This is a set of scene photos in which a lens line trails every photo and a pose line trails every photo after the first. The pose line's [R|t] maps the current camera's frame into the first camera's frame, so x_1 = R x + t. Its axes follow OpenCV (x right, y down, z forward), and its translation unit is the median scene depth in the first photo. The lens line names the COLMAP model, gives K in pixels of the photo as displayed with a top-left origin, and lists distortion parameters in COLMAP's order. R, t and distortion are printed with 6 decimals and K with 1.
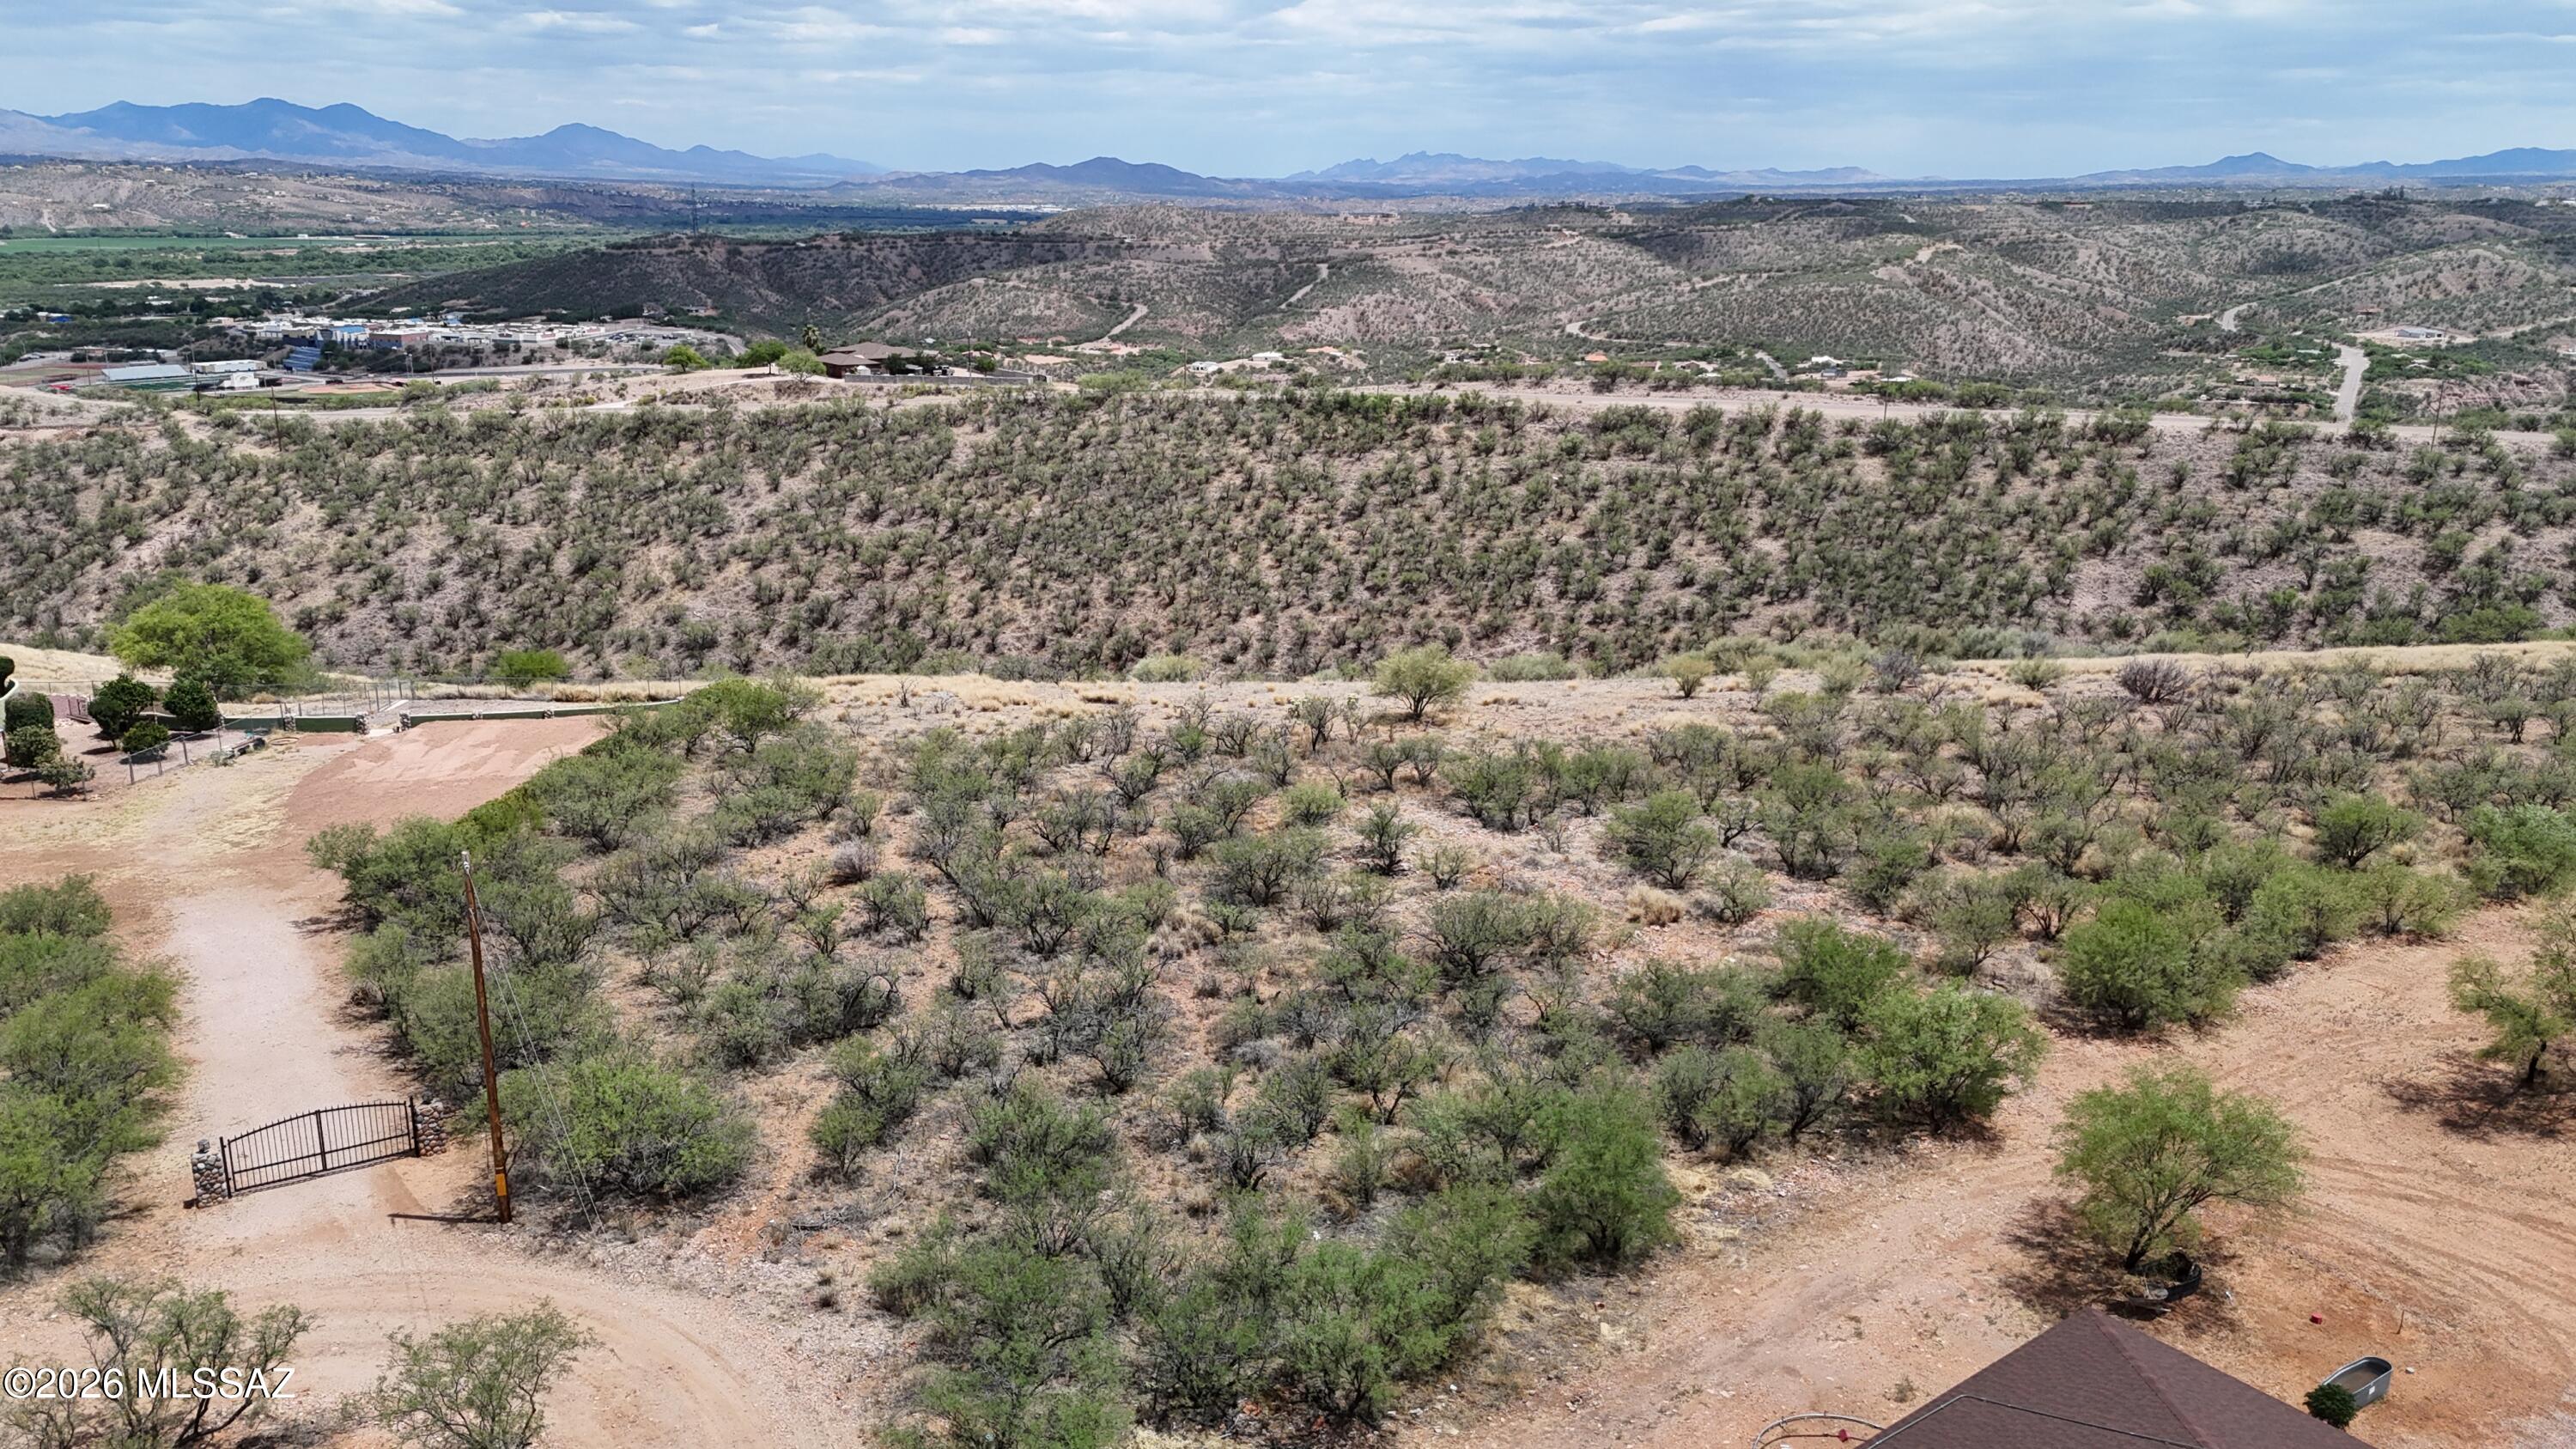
lens RADIAL K [[1886.4, 0, 1288.0], [0, 1886.4, 724.5], [0, 0, 1]] dist [0.084425, -0.090075]
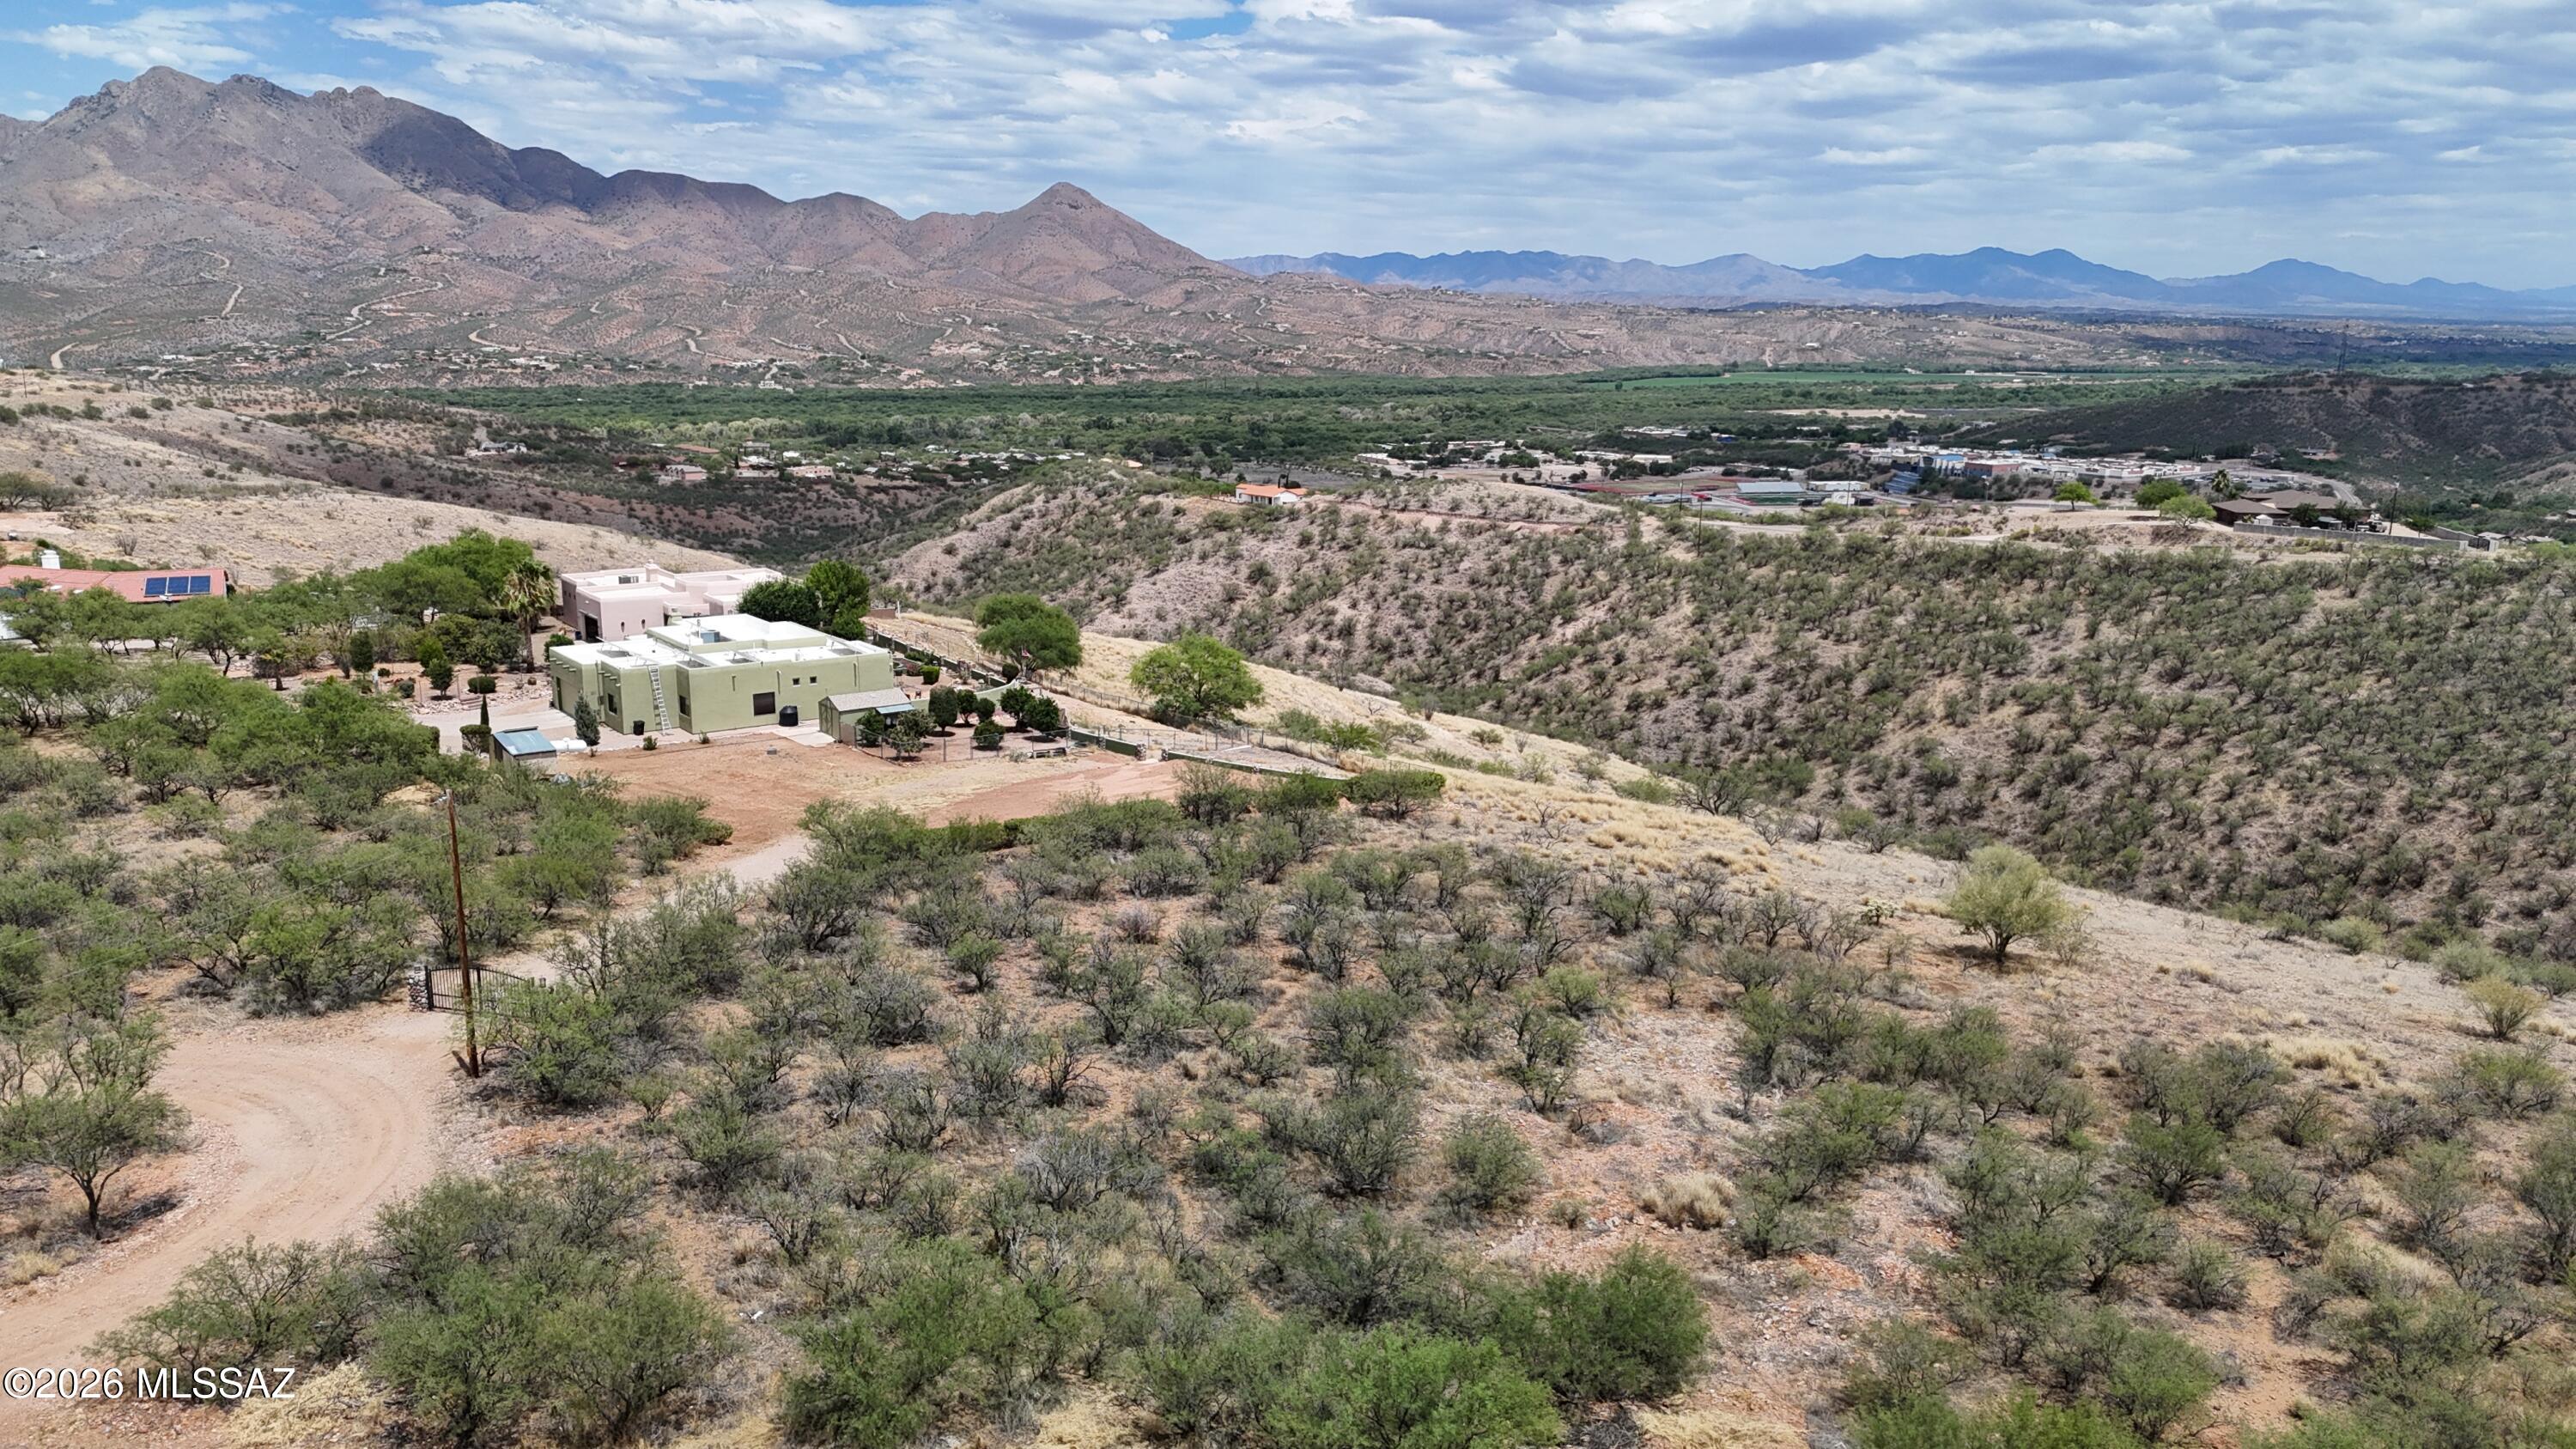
lens RADIAL K [[1886.4, 0, 1288.0], [0, 1886.4, 724.5], [0, 0, 1]] dist [0.084425, -0.090075]
pose [[0.687712, 0.150523, -0.710208, 0.137096], [-0.198425, 0.979992, 0.015562, -0.017440], [0.698341, 0.130222, 0.703820, 0.066293]]
